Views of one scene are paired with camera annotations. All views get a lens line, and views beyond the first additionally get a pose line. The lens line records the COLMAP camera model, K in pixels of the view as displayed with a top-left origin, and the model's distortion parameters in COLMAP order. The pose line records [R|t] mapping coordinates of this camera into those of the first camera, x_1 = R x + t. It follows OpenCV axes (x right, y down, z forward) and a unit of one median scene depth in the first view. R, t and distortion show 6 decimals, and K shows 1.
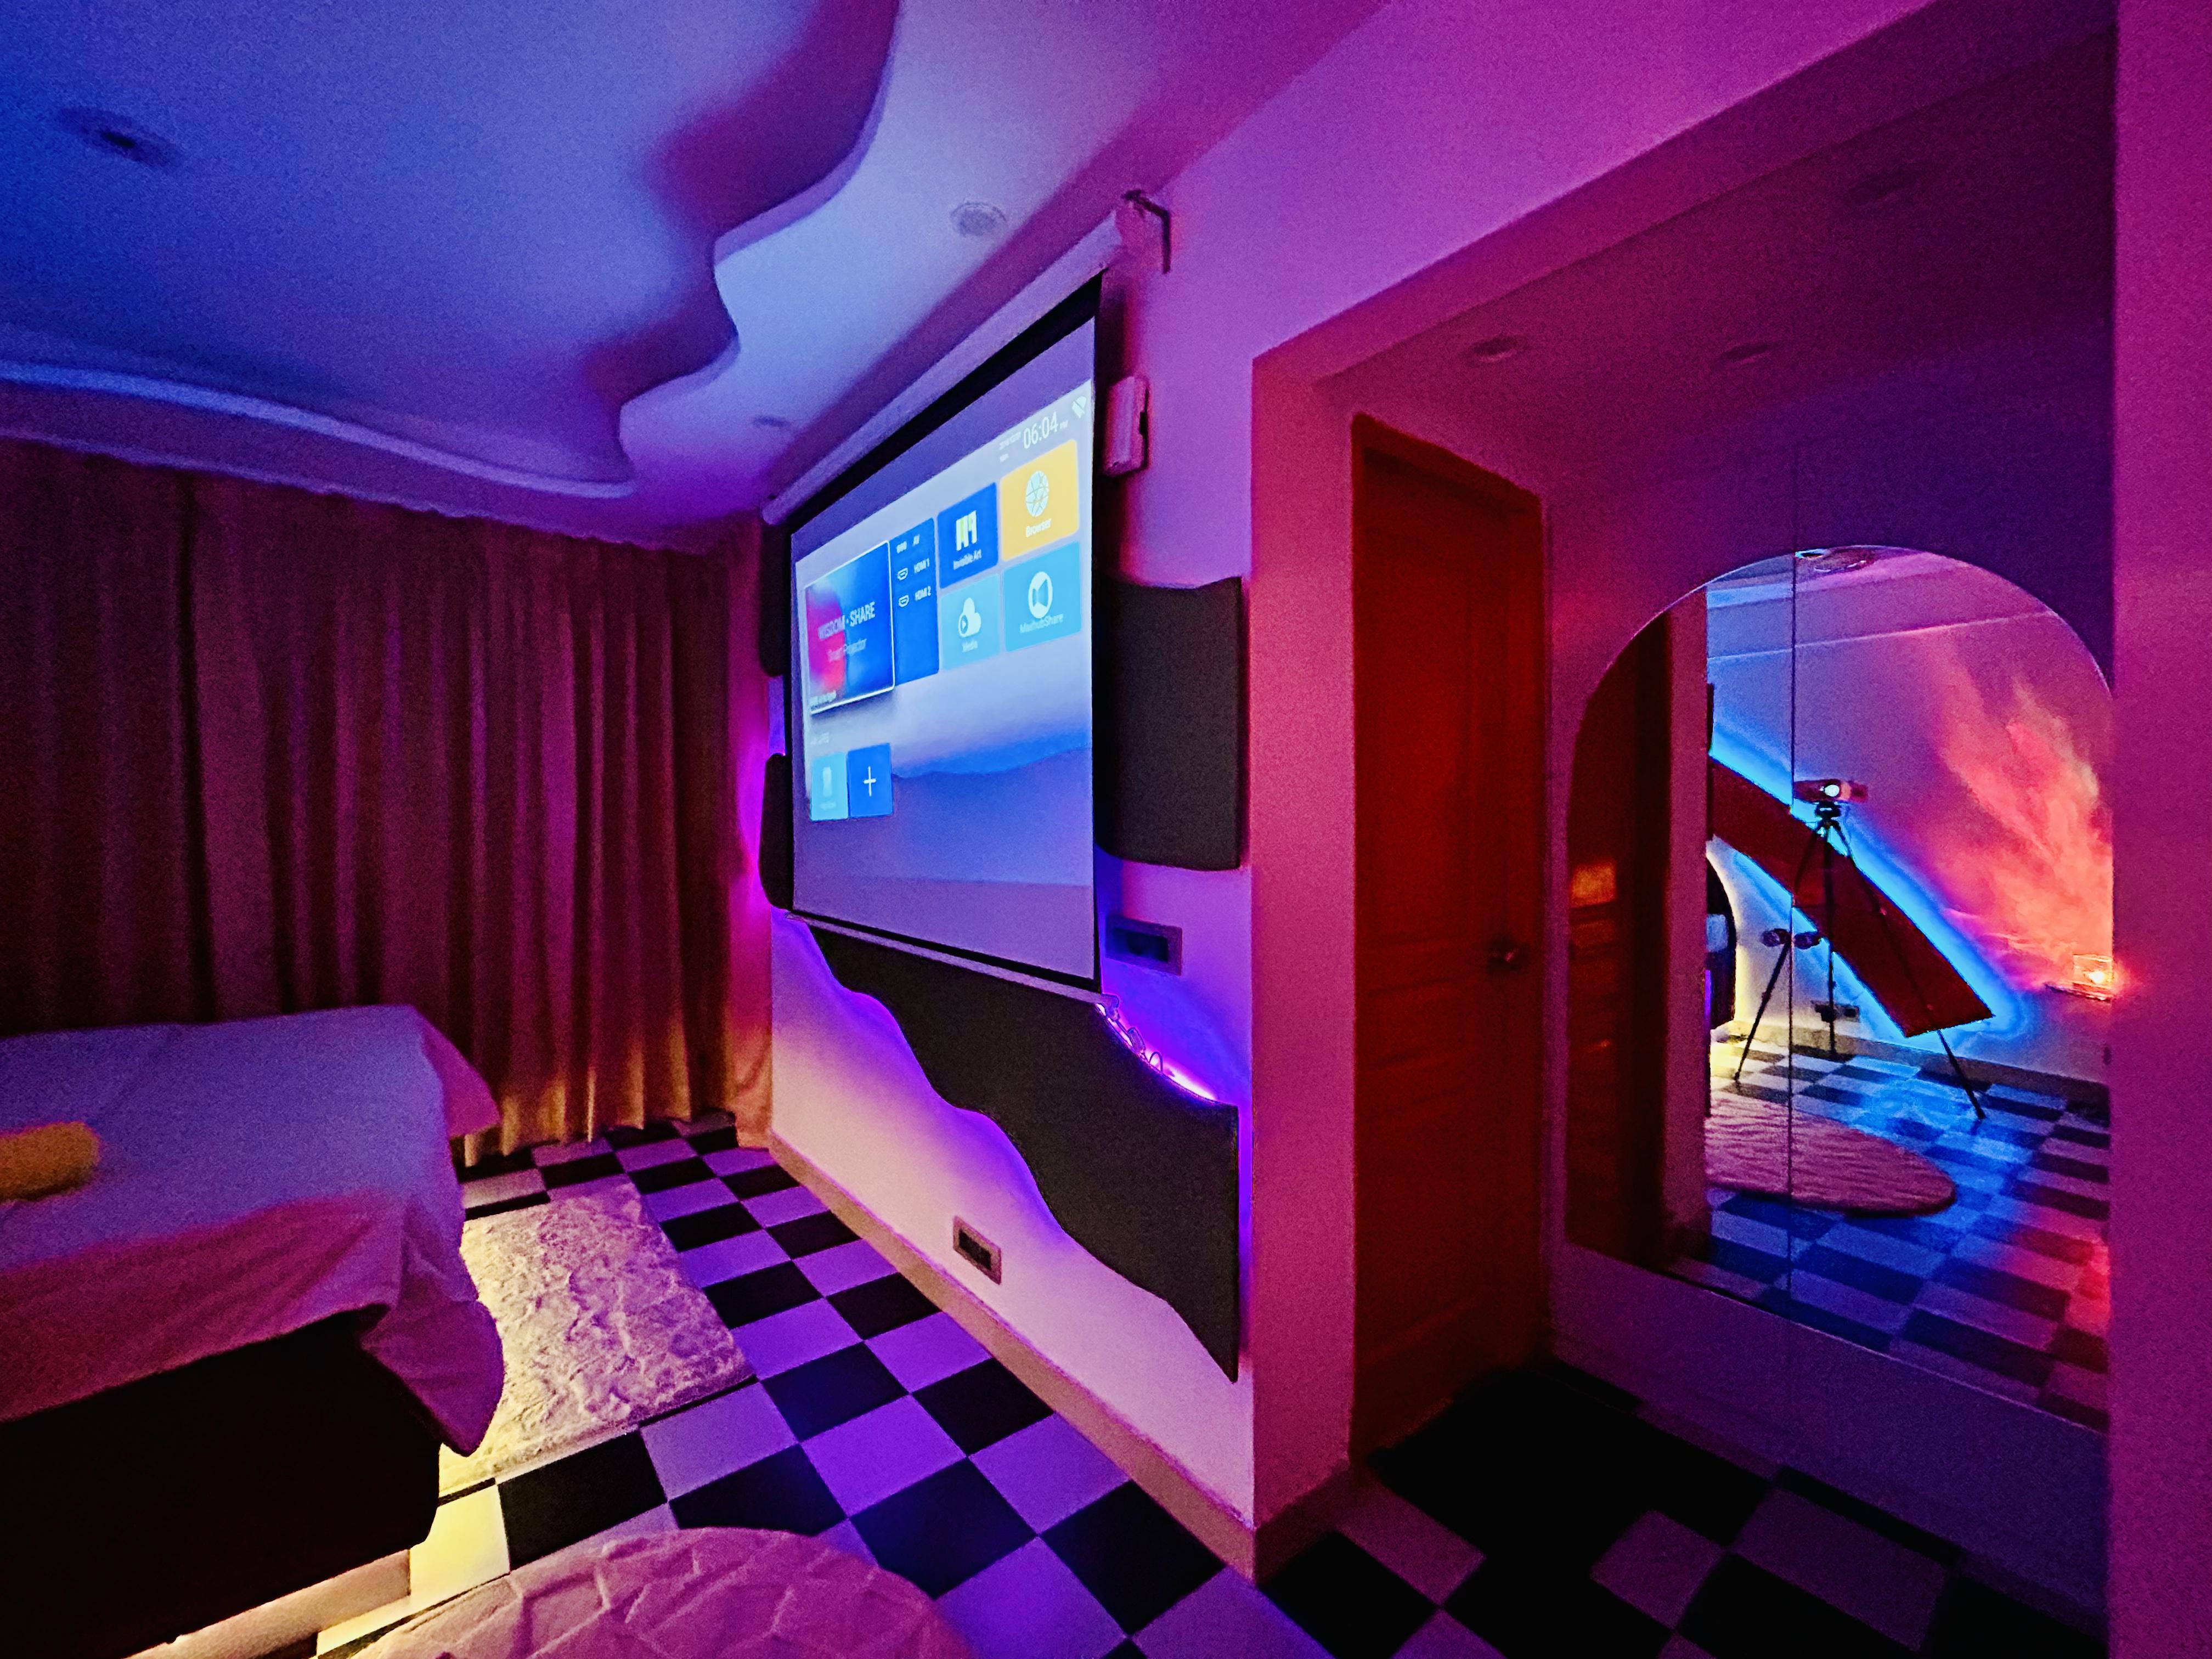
lens RADIAL K [[903.3, 0, 1098.5], [0, 903.3, 828.3], [0, 0, 1]] dist [-0.000337, 0.000508]
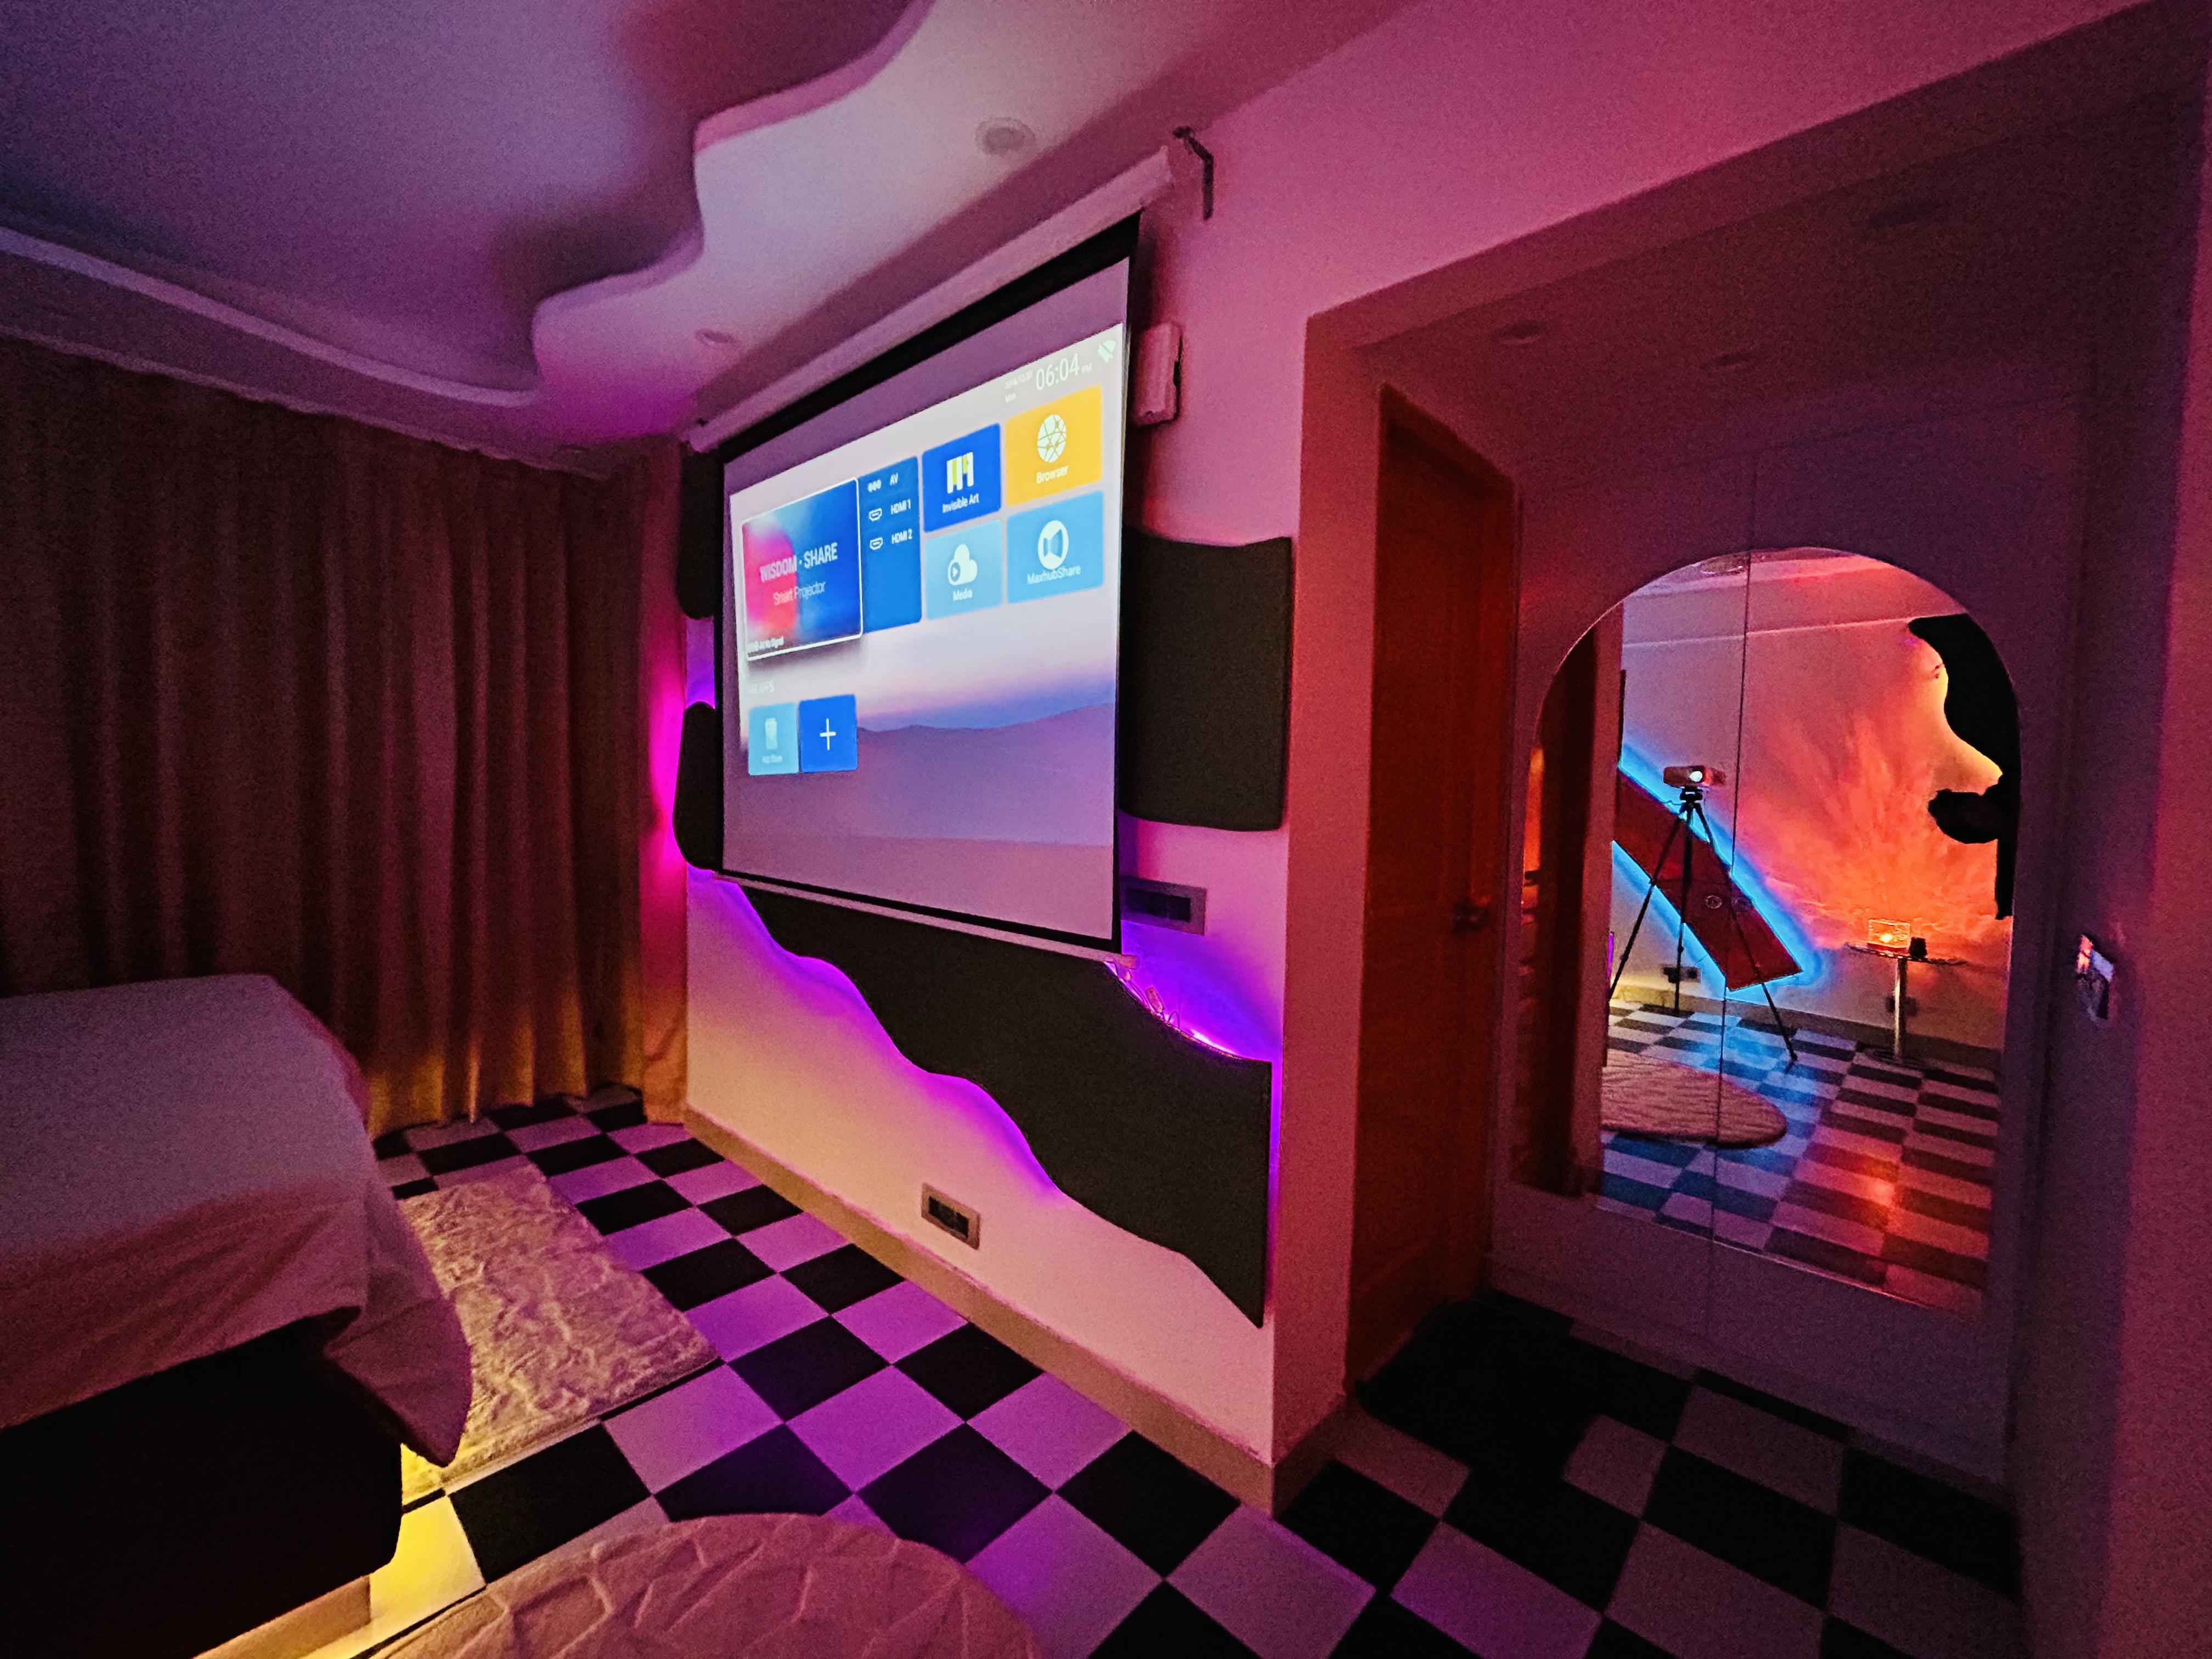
lens RADIAL K [[903.3, 0, 1098.5], [0, 903.3, 828.3], [0, 0, 1]] dist [-0.000337, 0.000508]
pose [[0.988000, 0.015896, 0.153632, -0.138398], [-0.021516, 0.999156, 0.034988, 0.008180], [-0.152946, -0.037874, 0.987508, 0.022919]]
